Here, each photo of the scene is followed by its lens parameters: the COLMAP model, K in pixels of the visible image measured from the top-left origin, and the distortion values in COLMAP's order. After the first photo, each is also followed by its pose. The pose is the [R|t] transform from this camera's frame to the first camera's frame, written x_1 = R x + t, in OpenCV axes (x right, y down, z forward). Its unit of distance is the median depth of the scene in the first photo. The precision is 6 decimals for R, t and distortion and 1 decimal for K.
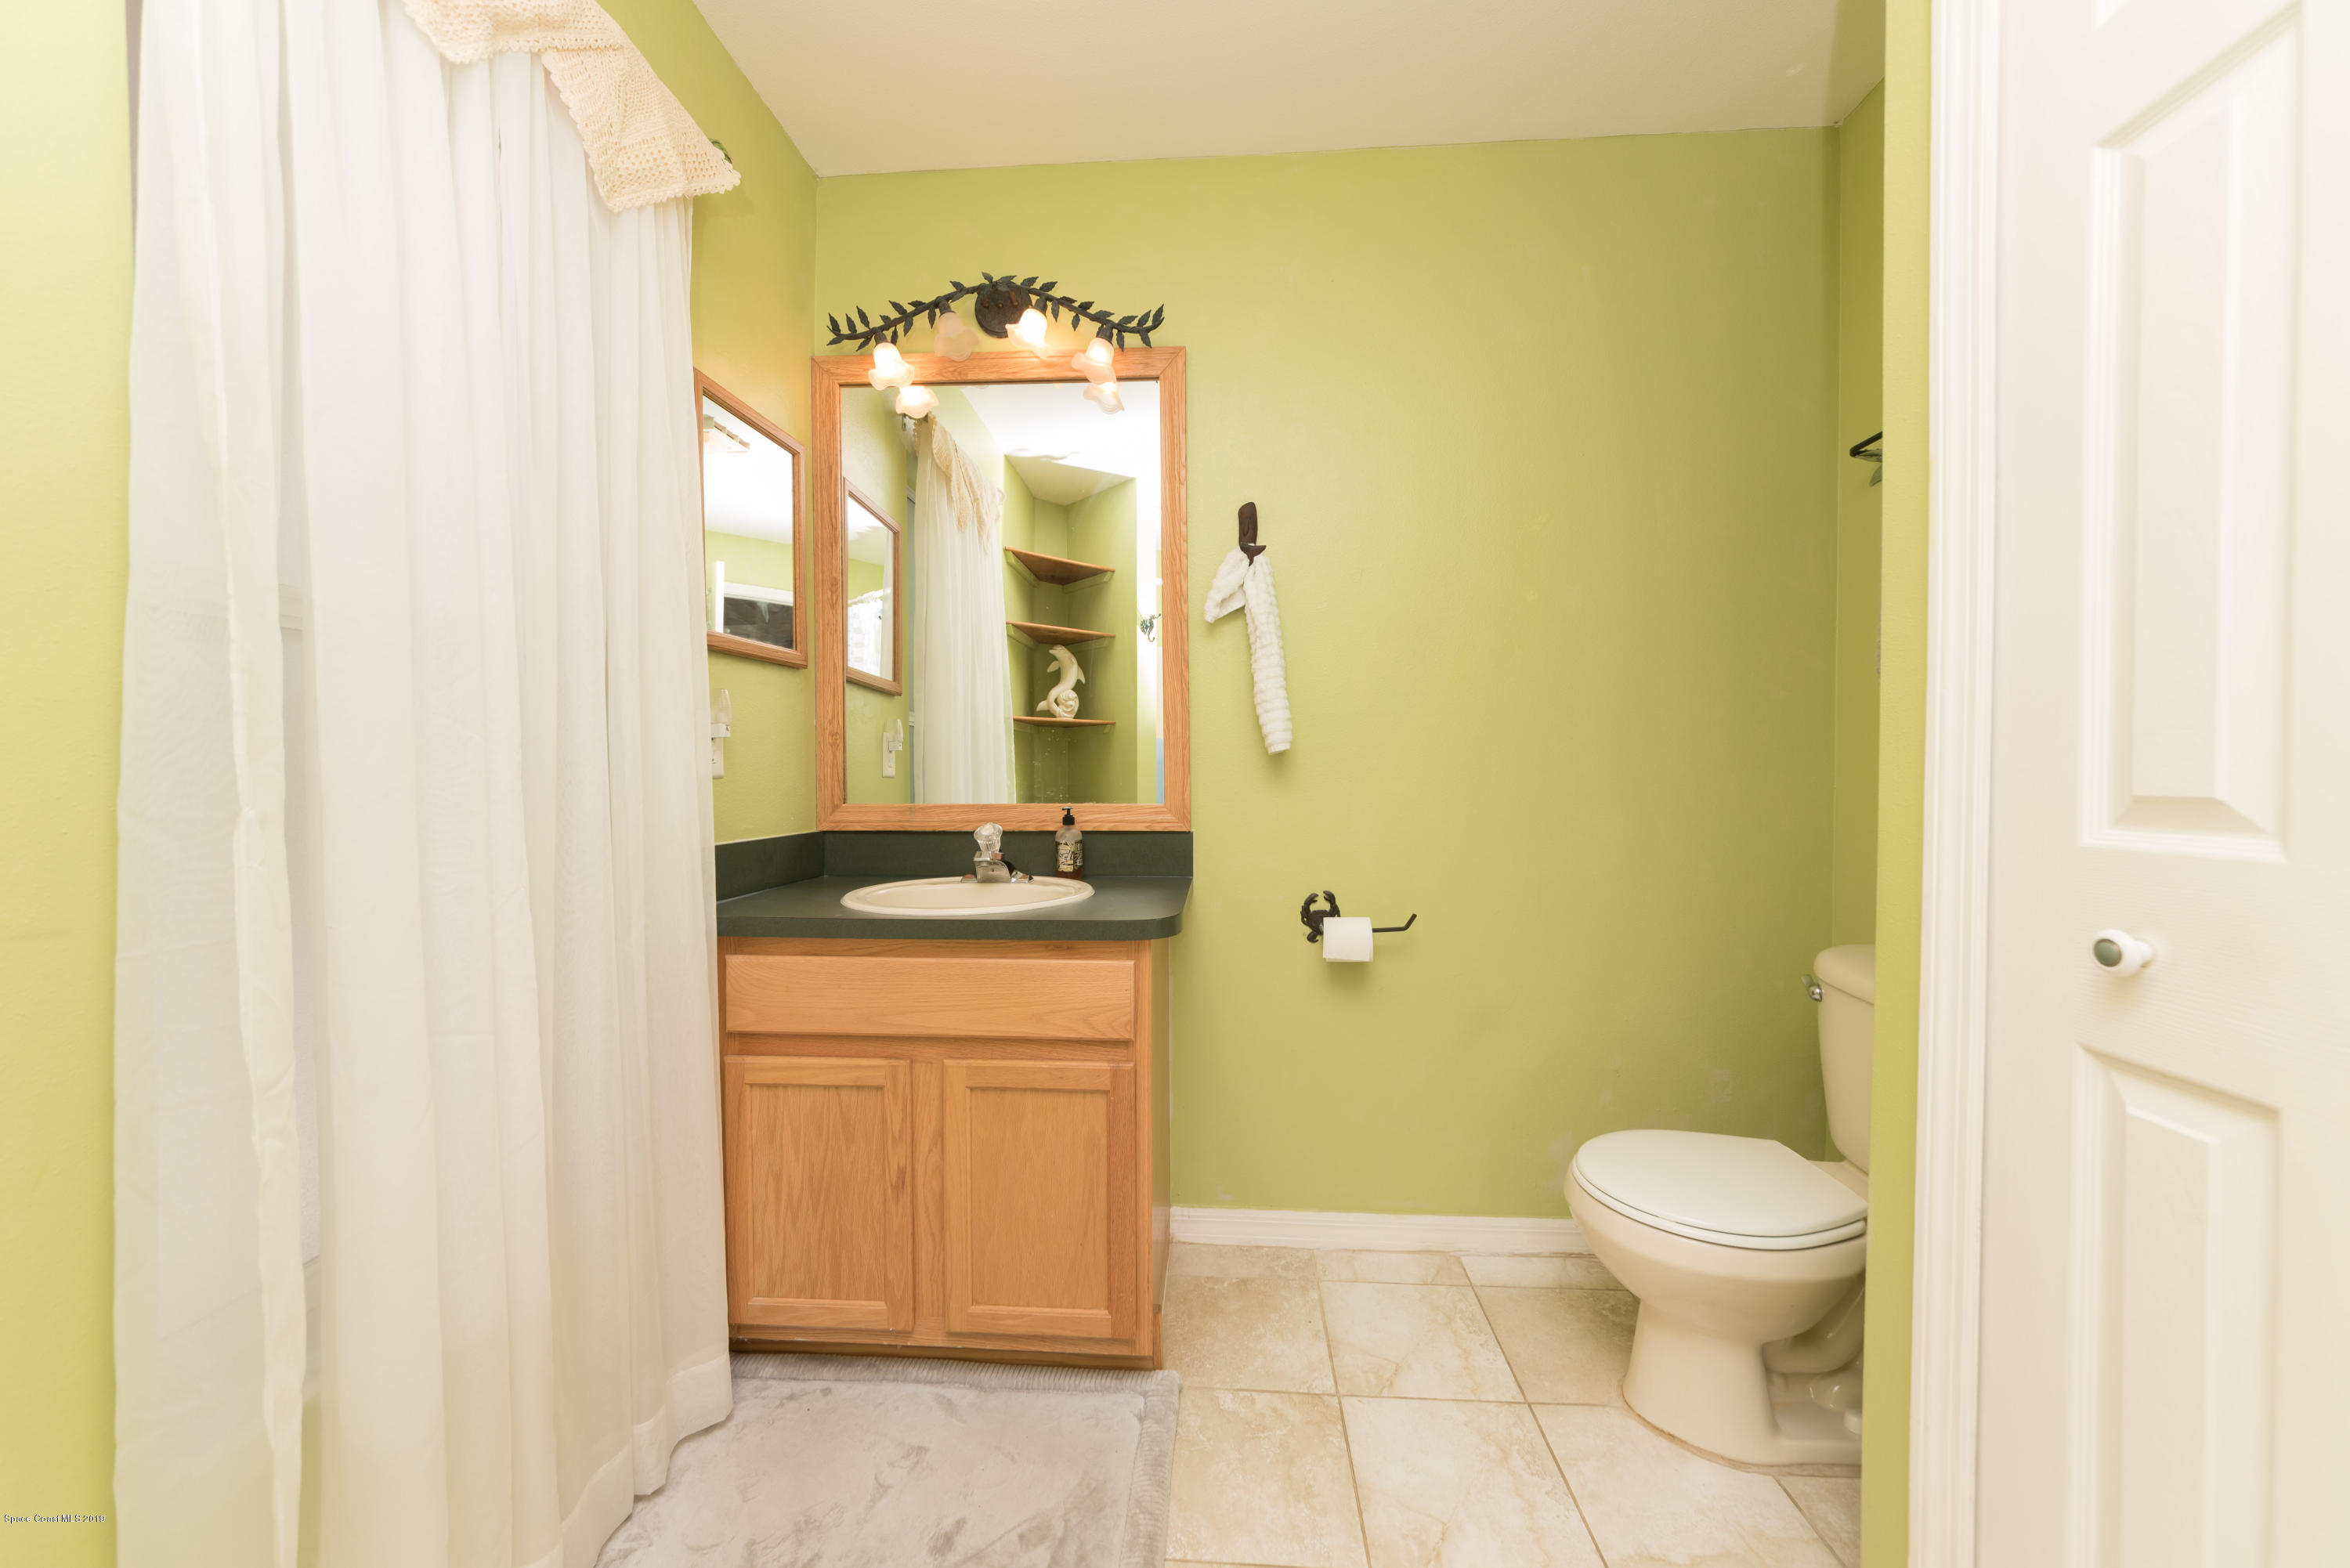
lens RADIAL K [[821.2, 0, 1174.3], [0, 821.2, 785.9], [0, 0, 1]] dist [-0.005815, -0.000424]
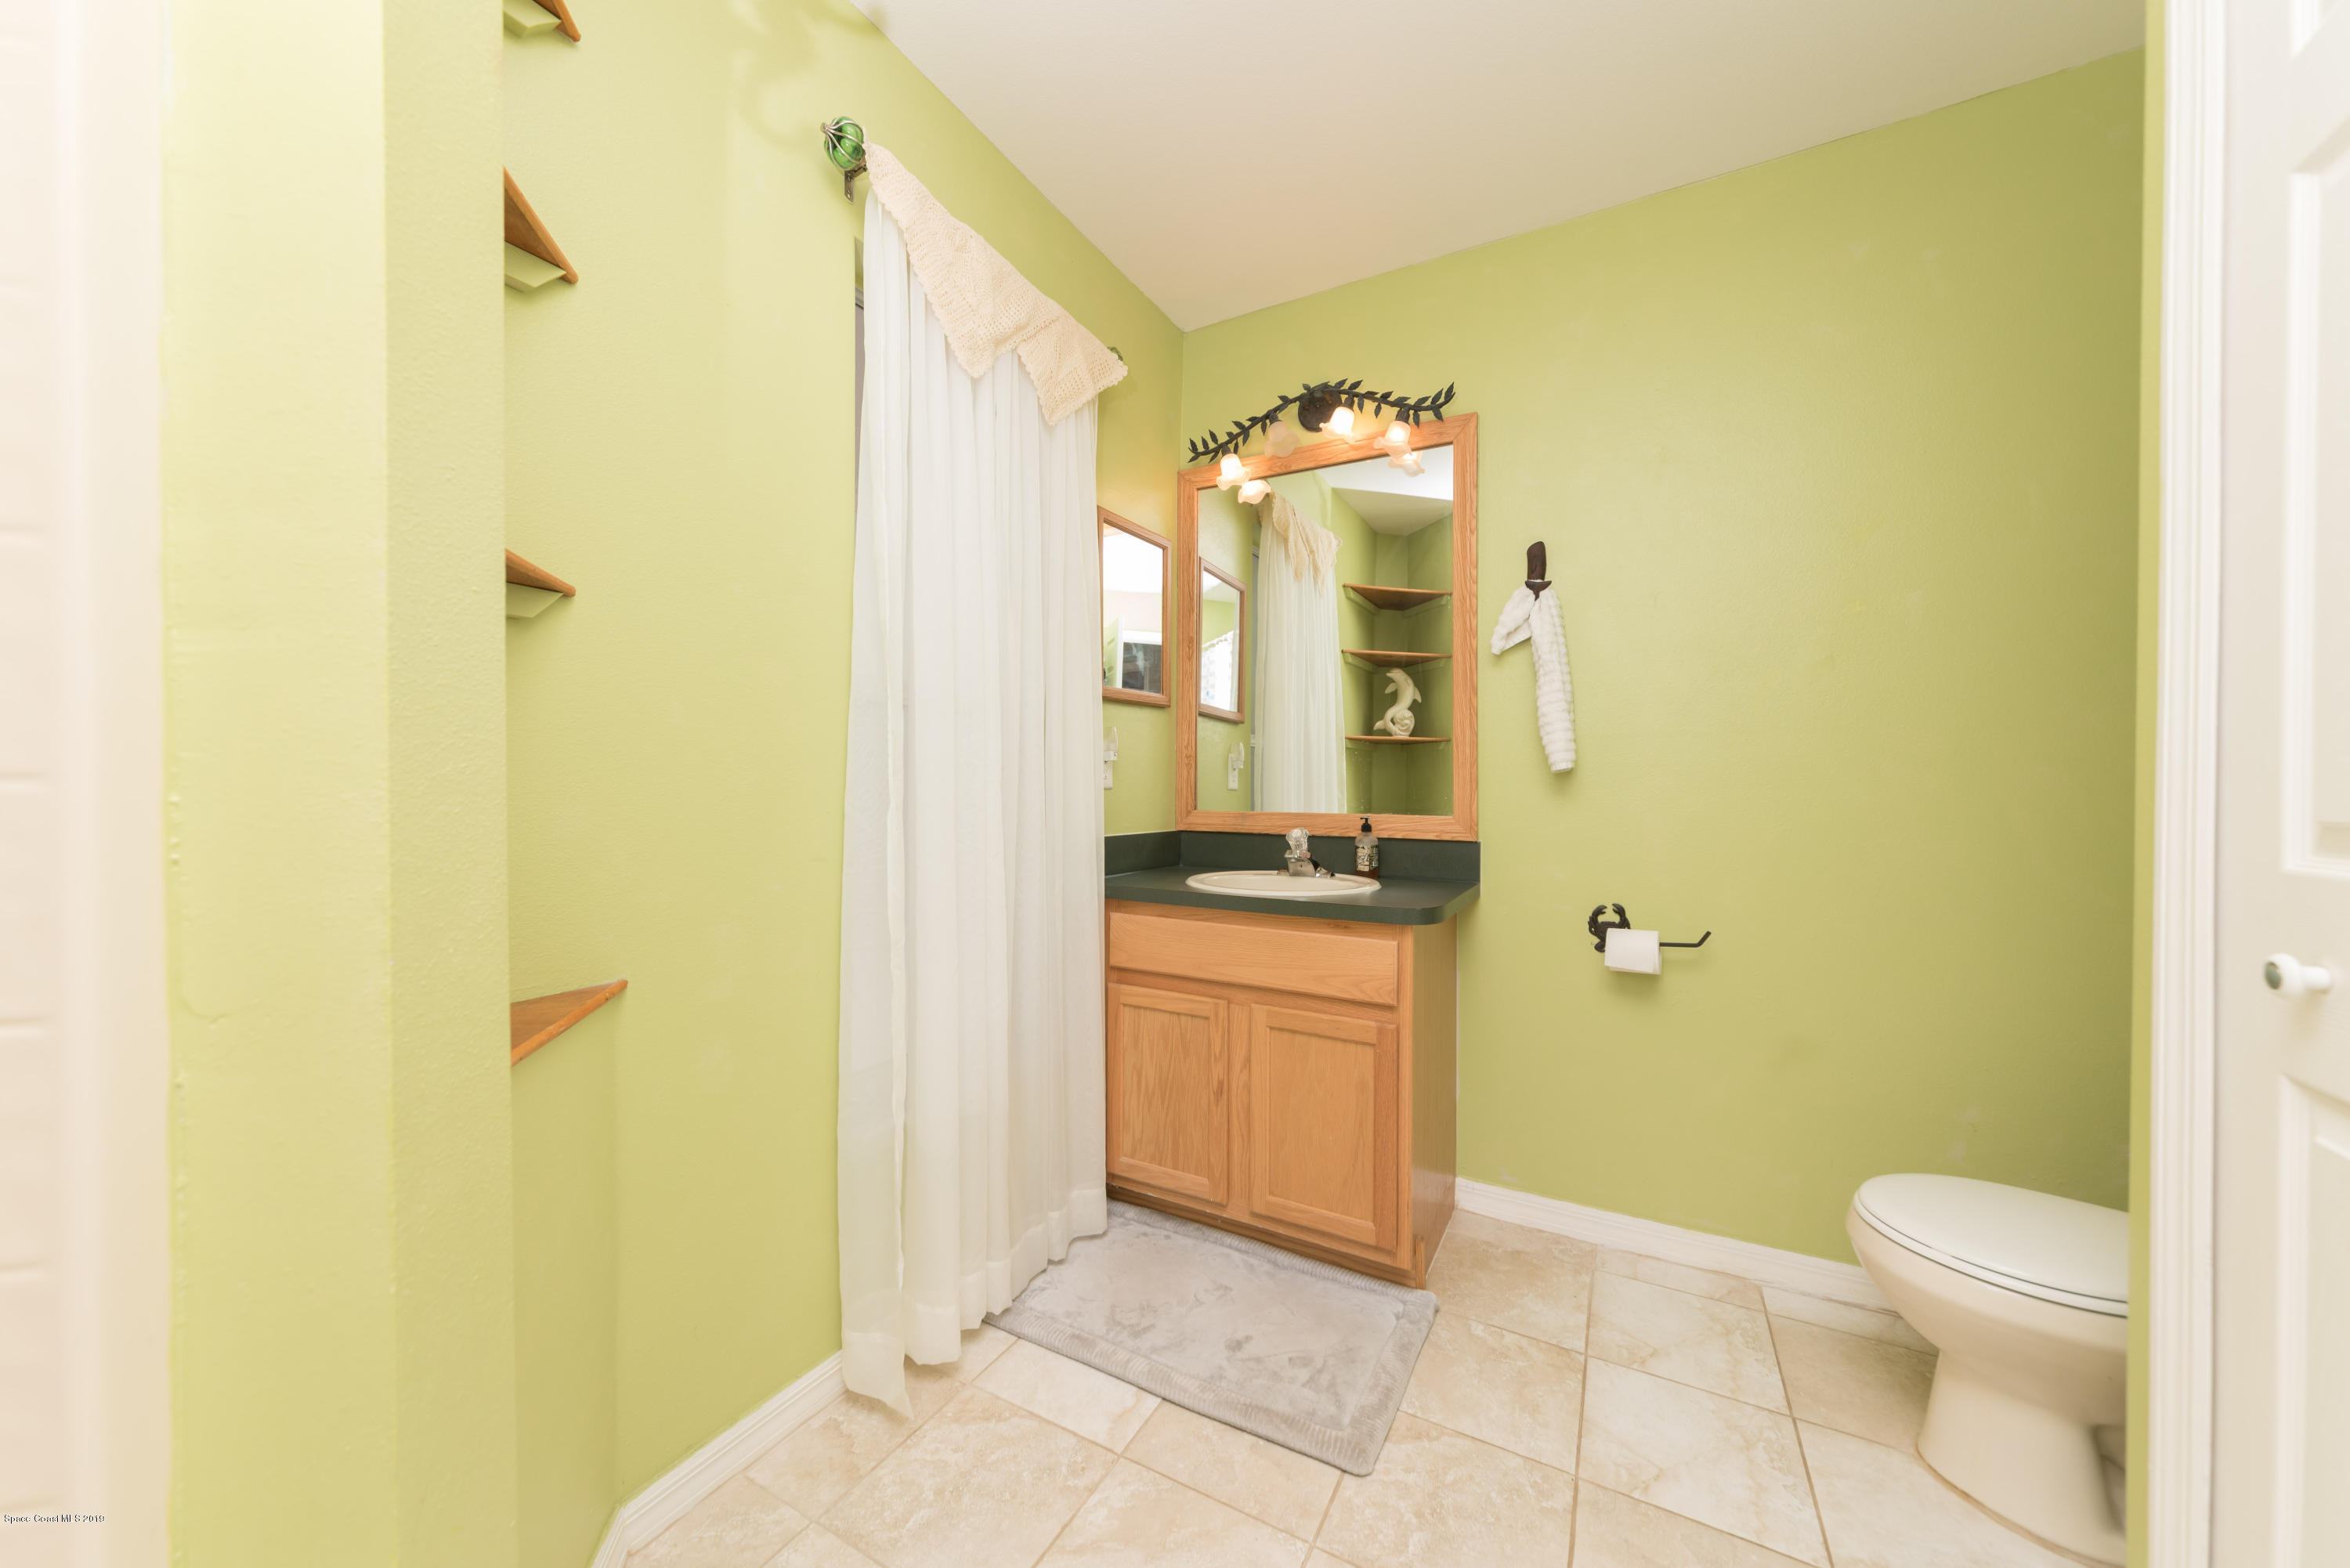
lens RADIAL K [[821.2, 0, 1174.5], [0, 821.2, 782.9], [0, 0, 1]] dist [-0.005815, -0.000424]
pose [[0.902710, 0.007458, -0.430185, 0.165568], [-0.016153, 0.999732, -0.016563, 0.001366], [0.429946, 0.021901, 0.902589, -0.245310]]
